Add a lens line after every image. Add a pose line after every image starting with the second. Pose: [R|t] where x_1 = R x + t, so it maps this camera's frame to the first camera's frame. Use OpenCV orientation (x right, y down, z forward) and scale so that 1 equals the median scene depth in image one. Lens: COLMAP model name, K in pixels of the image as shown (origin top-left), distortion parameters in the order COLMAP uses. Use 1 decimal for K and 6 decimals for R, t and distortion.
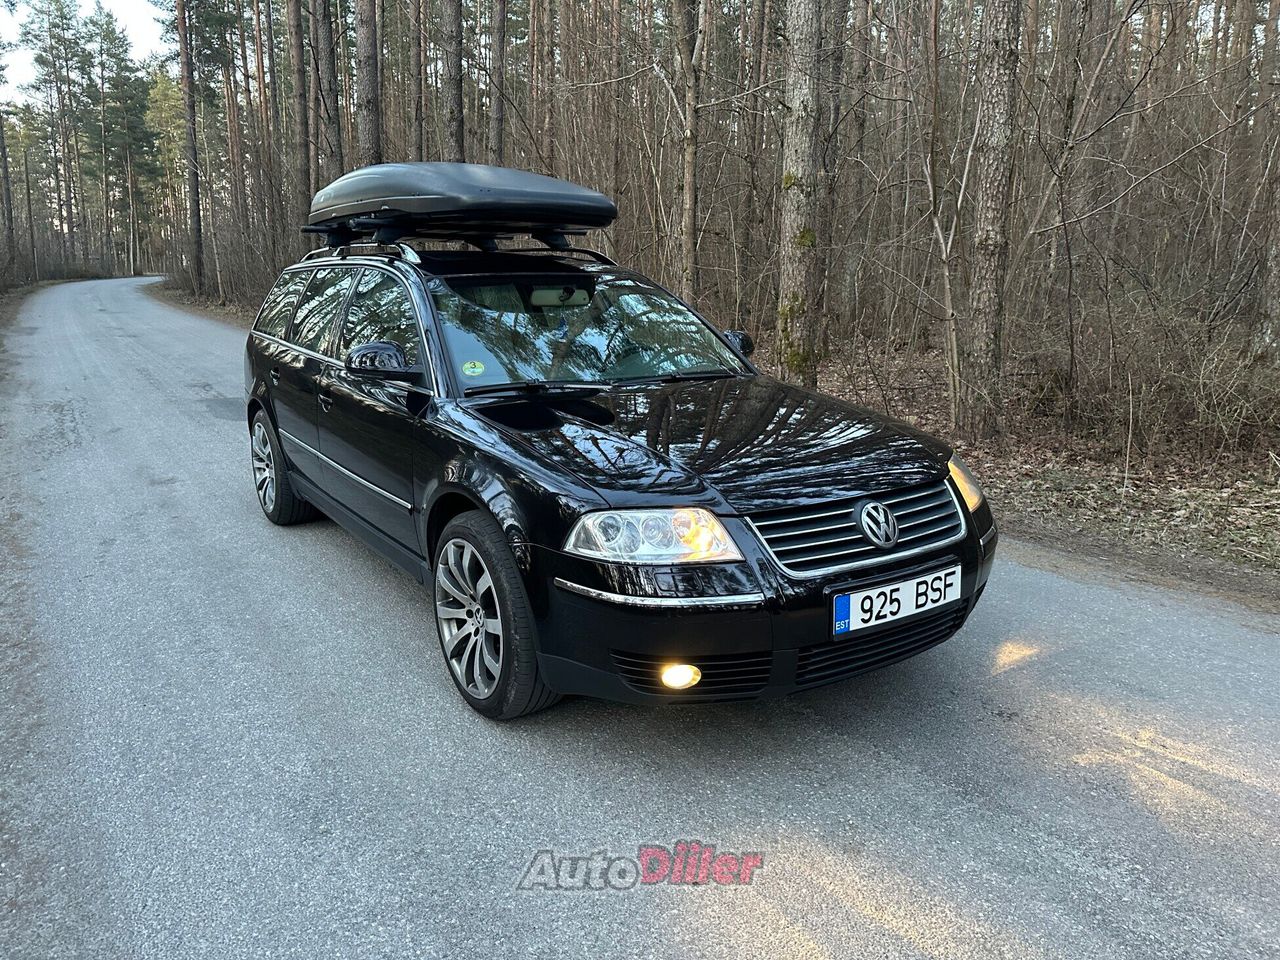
lens RADIAL K [[906.5, 0, 643.6], [0, 906.5, 479.2], [0, 0, 1]] dist [0.018082, -0.031516]
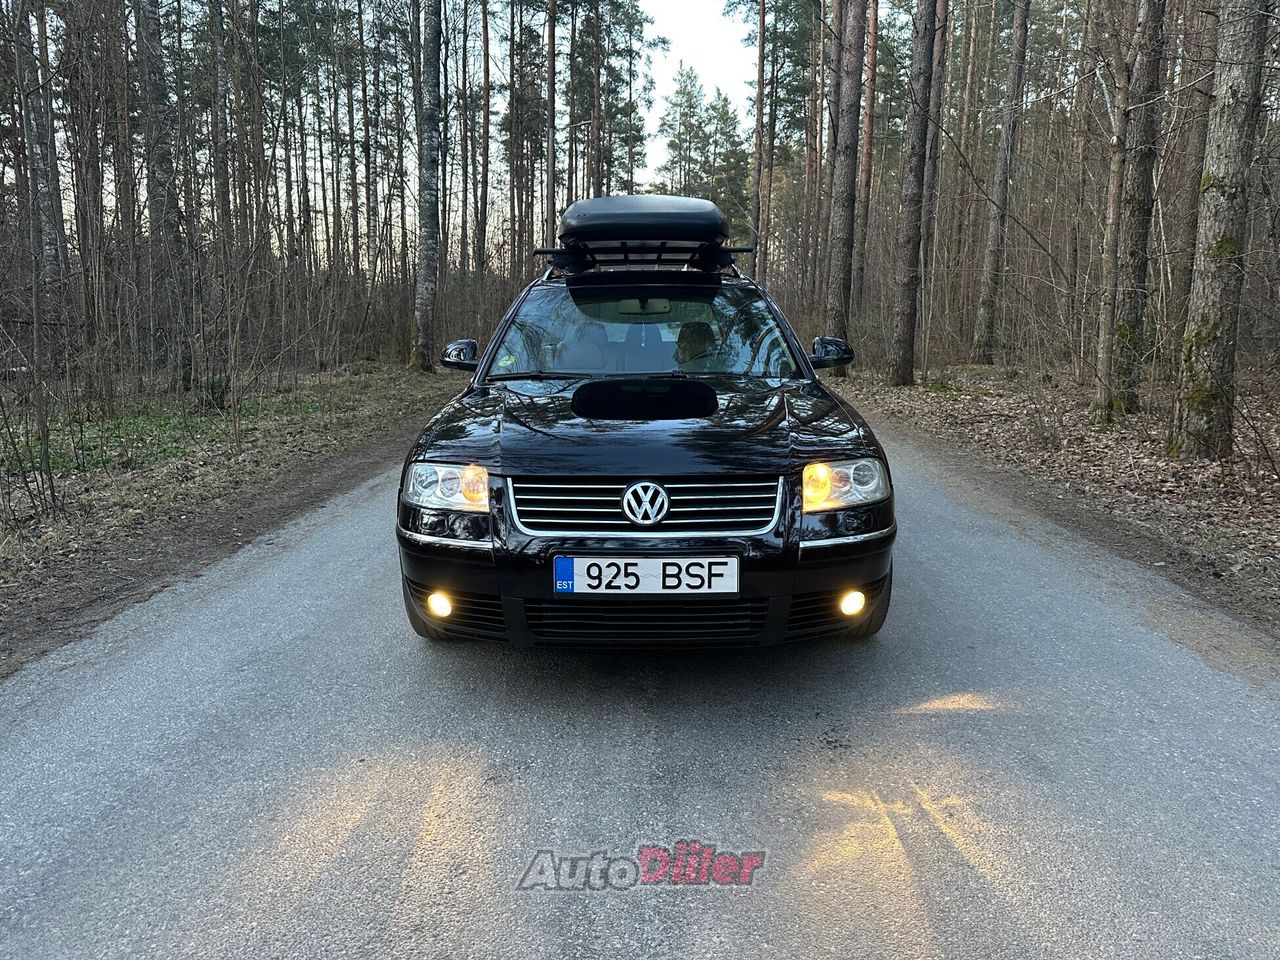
lens RADIAL K [[897.9, 0, 619.0], [0, 897.9, 472.4], [0, 0, 1]] dist [0.076993, -0.105198]
pose [[0.814731, 0.083490, -0.573796, 0.647711], [-0.113450, 0.993406, -0.016543, 0.027641], [0.568631, 0.078575, 0.818831, 0.108429]]
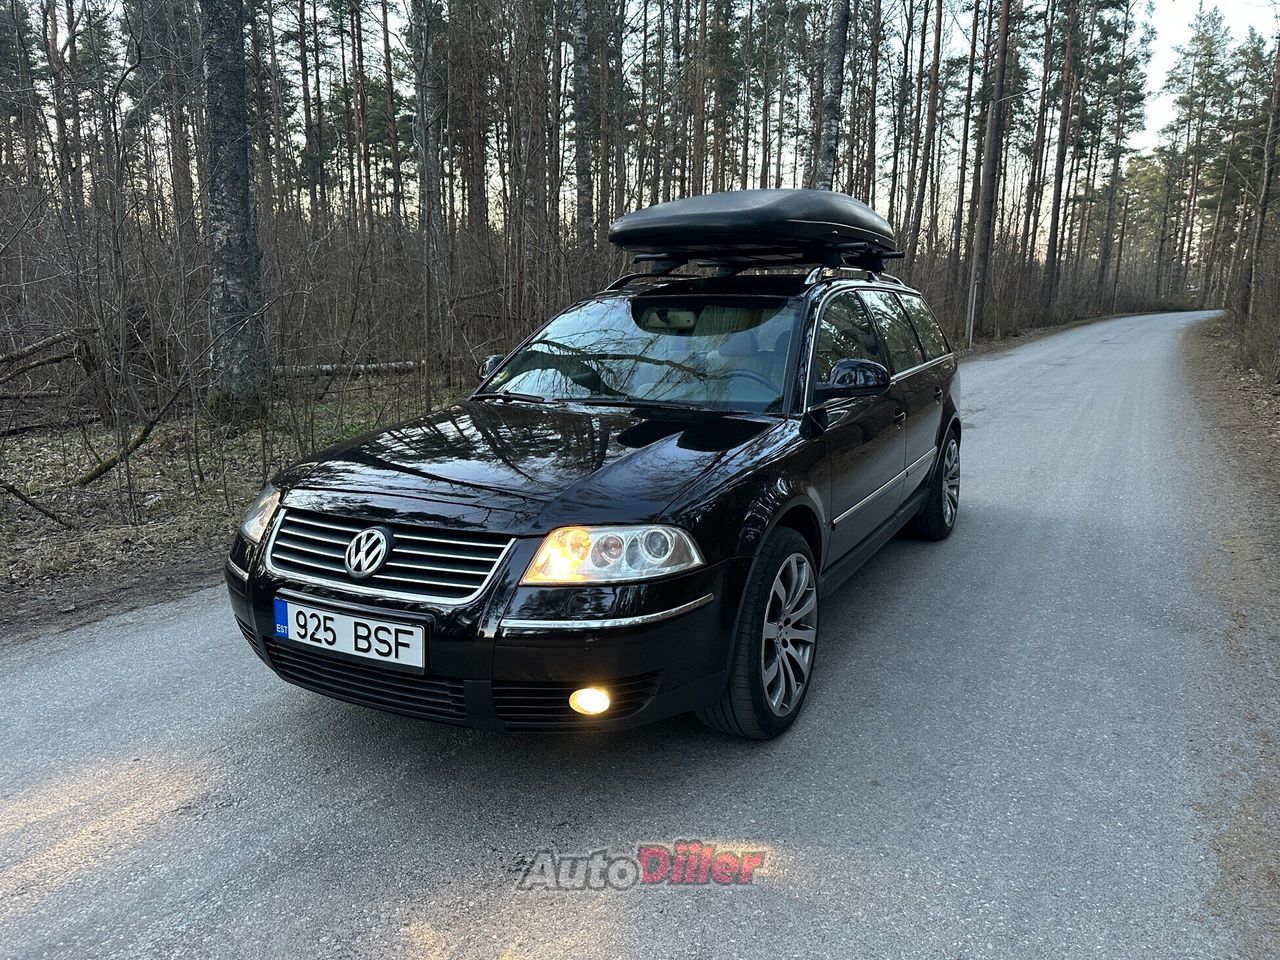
lens RADIAL K [[879.1, 0, 599.9], [0, 879.1, 502.5], [0, 0, 1]] dist [0.029562, -0.029467]
pose [[0.448999, 0.169580, -0.877293, 0.913985], [-0.174585, 0.979552, 0.099994, -0.106185], [0.876310, 0.108265, 0.469424, 0.613539]]
